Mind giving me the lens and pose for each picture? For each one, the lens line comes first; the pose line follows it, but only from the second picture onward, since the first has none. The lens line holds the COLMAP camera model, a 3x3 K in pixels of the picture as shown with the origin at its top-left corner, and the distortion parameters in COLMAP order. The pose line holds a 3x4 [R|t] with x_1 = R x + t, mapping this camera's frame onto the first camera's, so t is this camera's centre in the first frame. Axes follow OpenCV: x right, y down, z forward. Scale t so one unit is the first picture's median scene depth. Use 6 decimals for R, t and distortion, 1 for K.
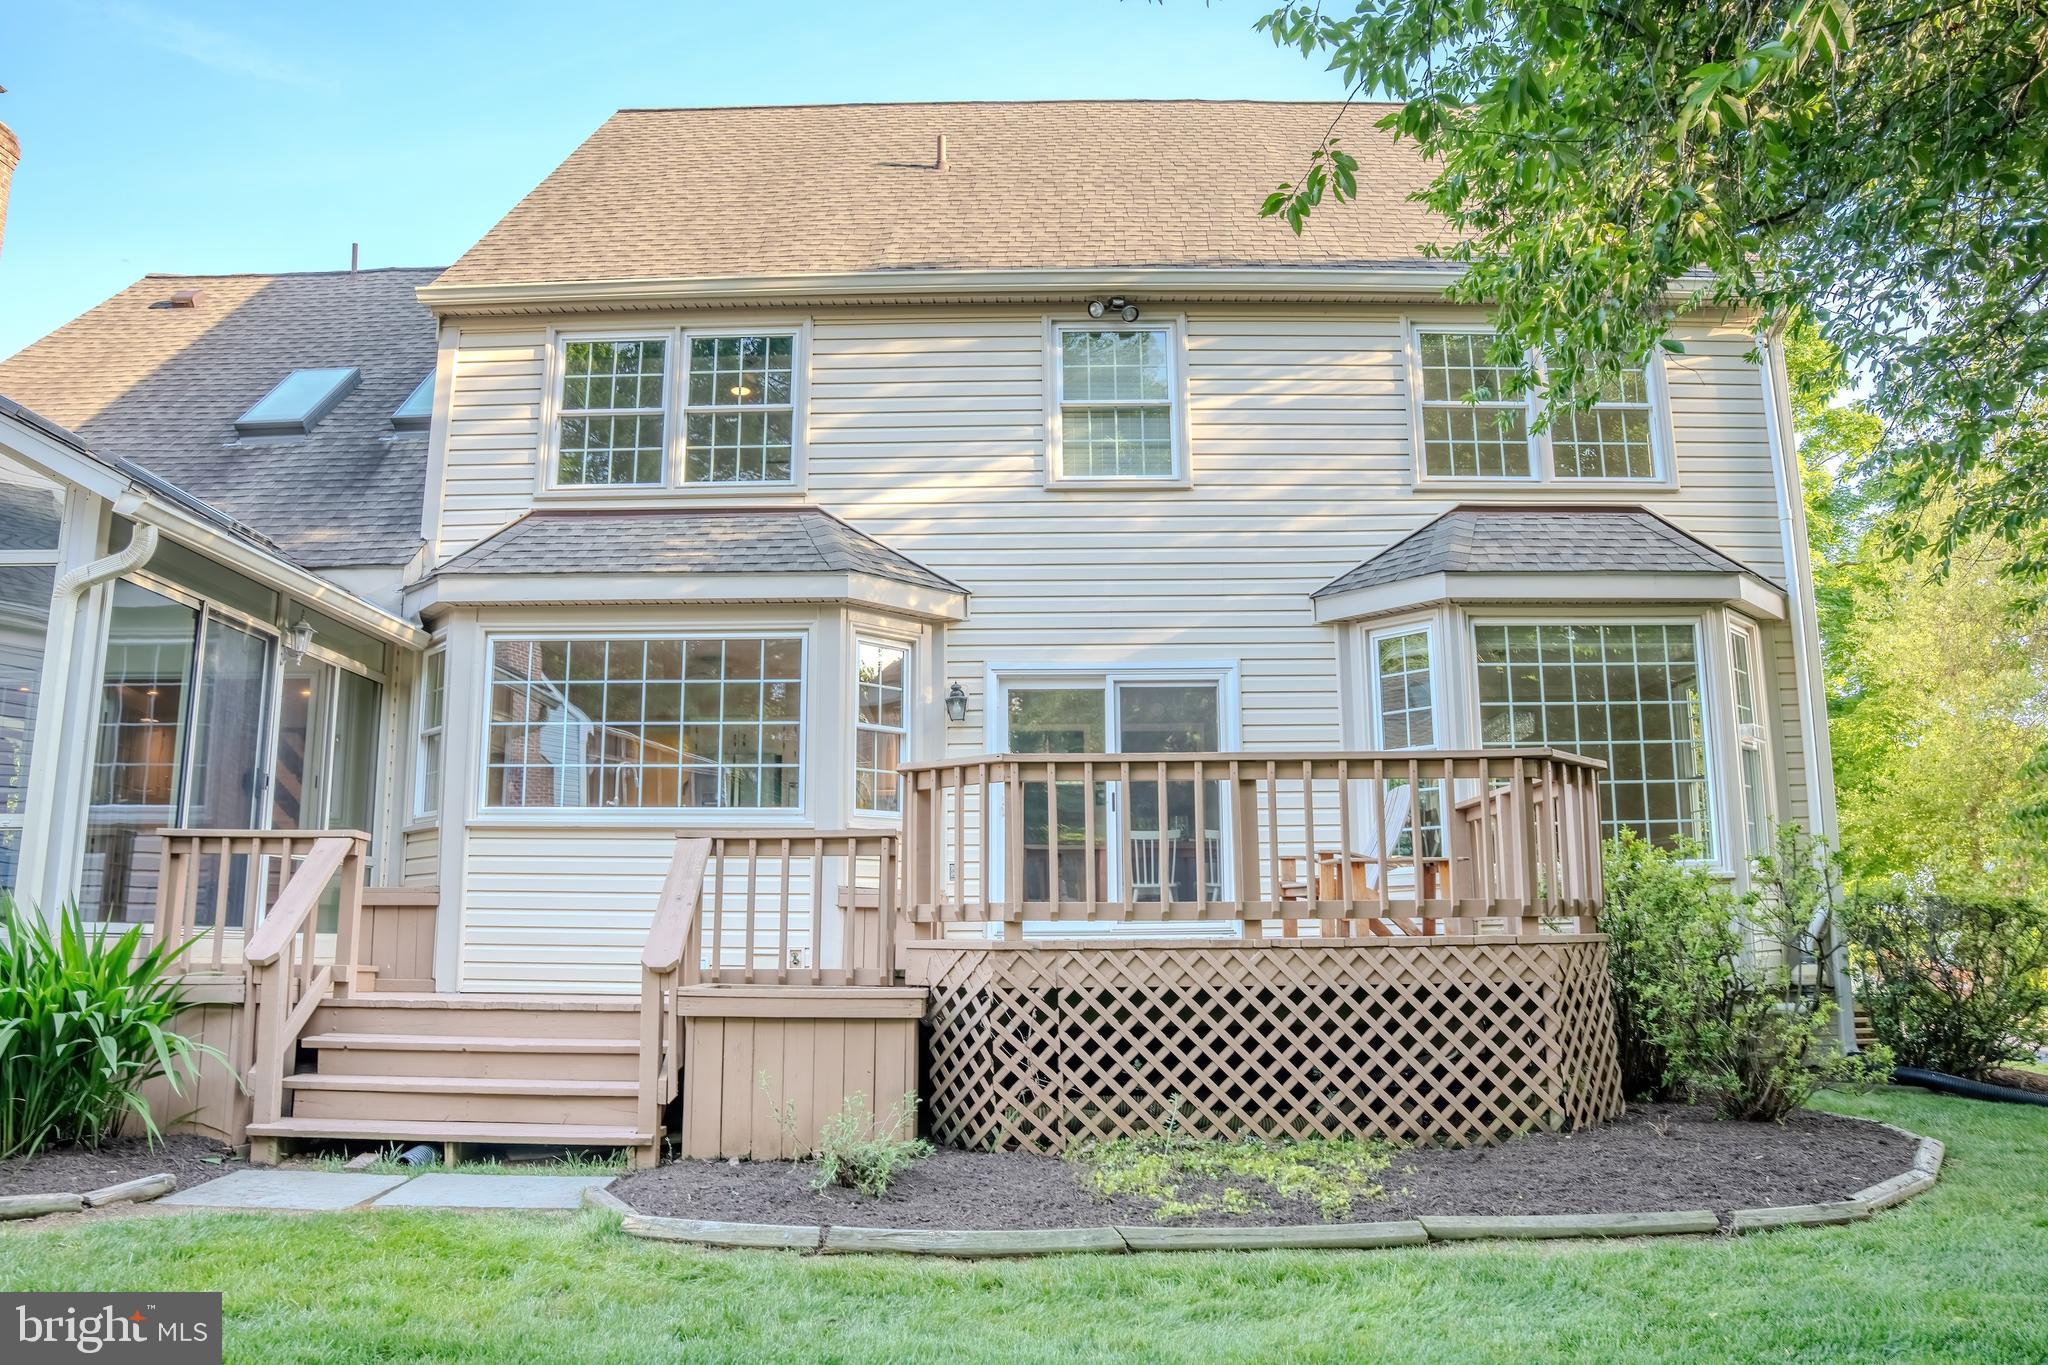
lens RADIAL K [[1436.9, 0, 1024.0], [0, 1436.9, 682.5], [0, 0, 1]] dist [-0.186265, 0.147003]
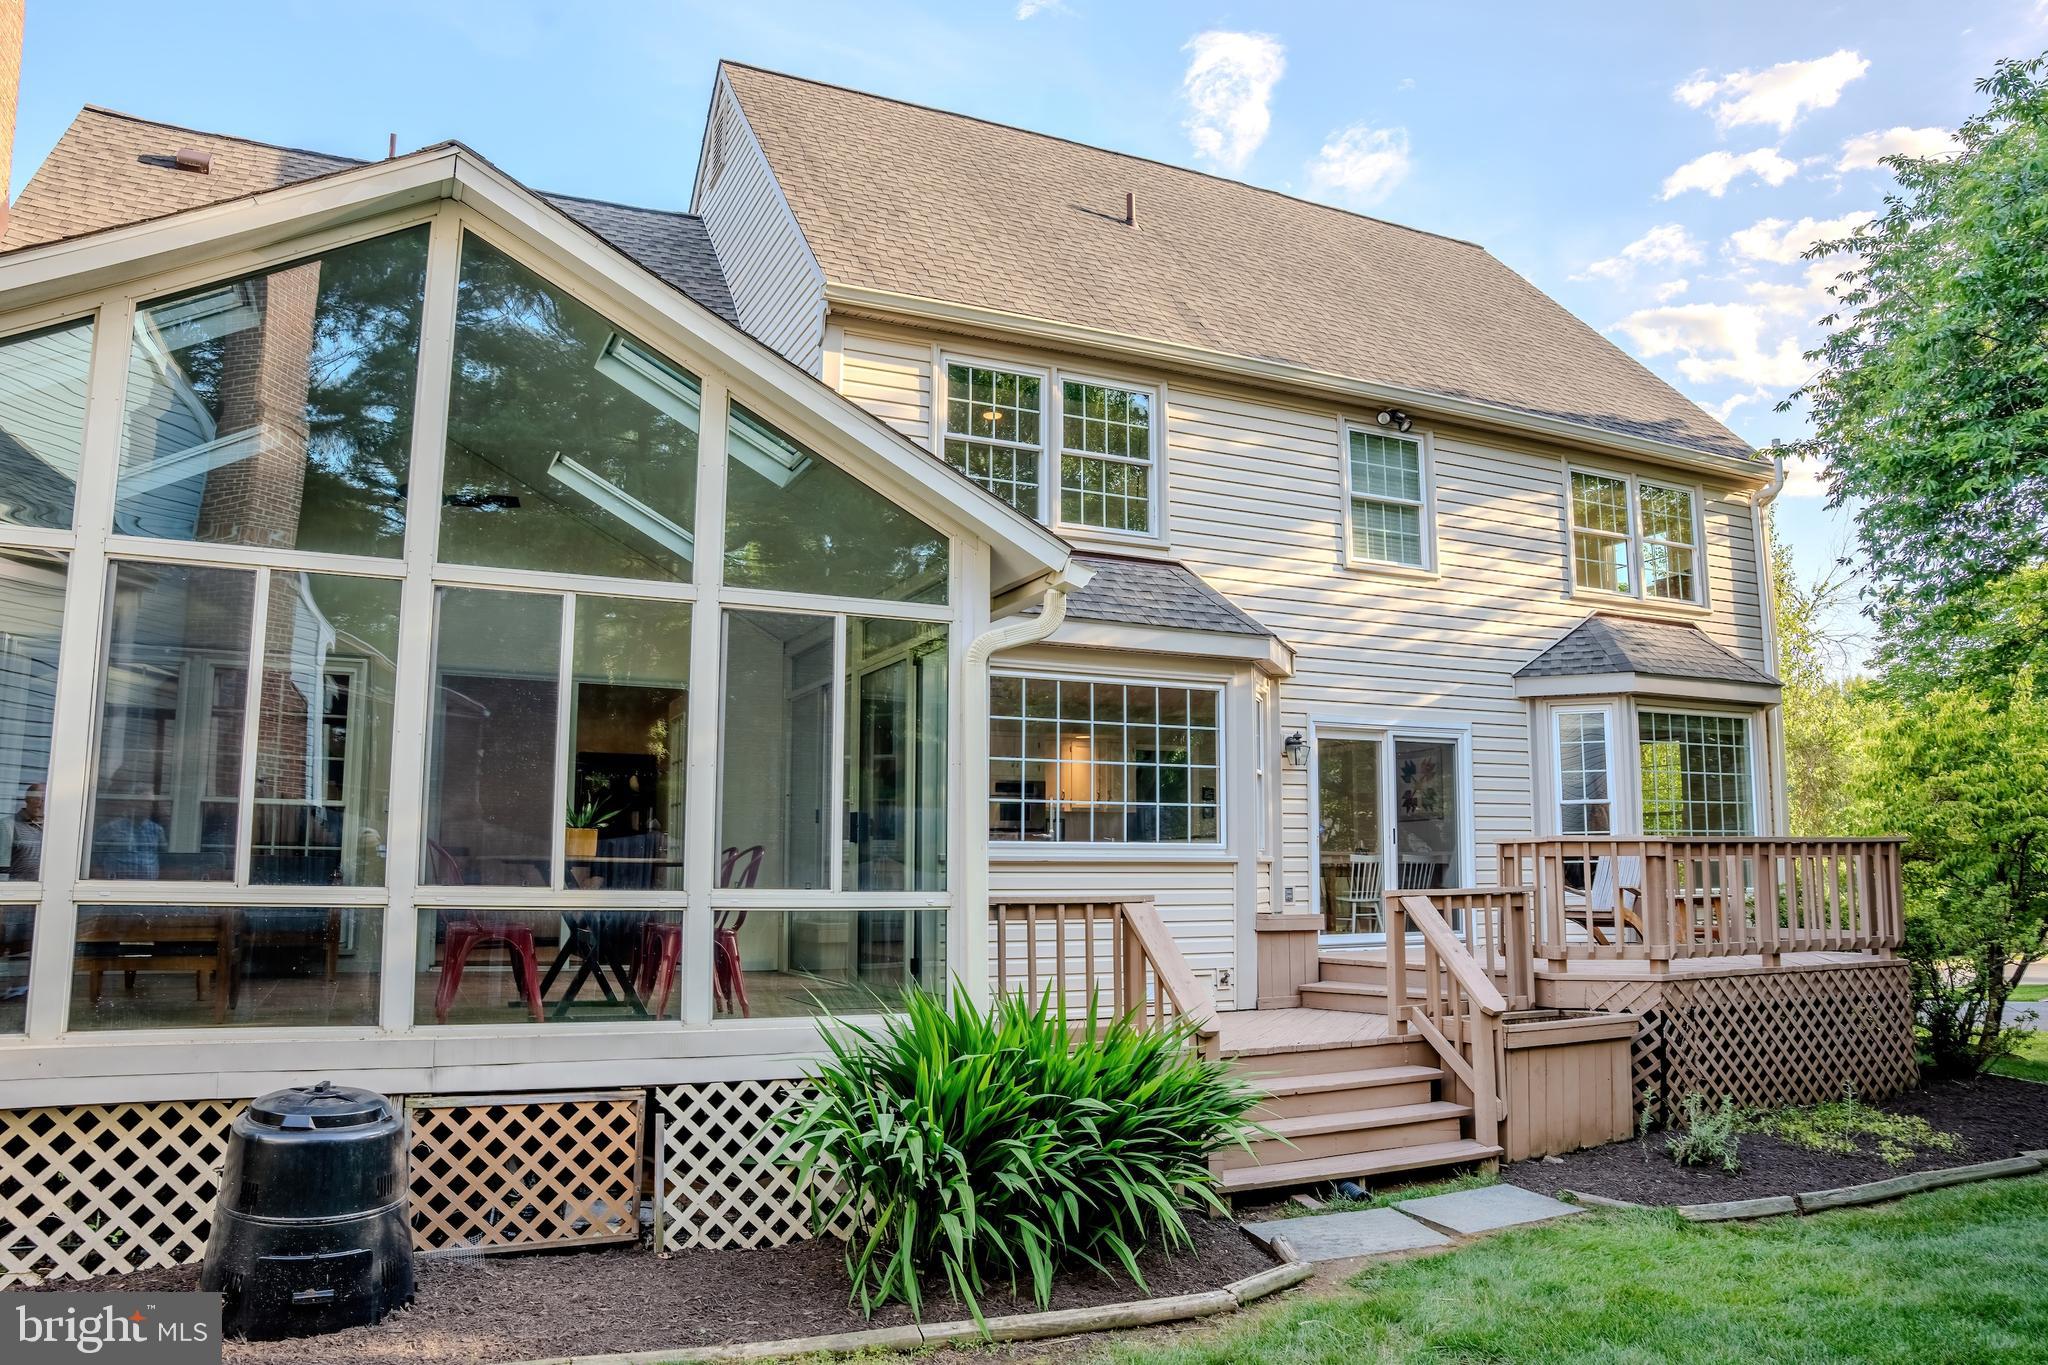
lens RADIAL K [[1436.9, 0, 1024.0], [0, 1436.9, 682.5], [0, 0, 1]] dist [-0.186265, 0.147003]
pose [[0.898981, 0.064127, 0.433267, -0.900606], [-0.082478, 0.996312, 0.023671, -0.059207], [-0.430151, -0.057015, 0.900955, 0.073204]]
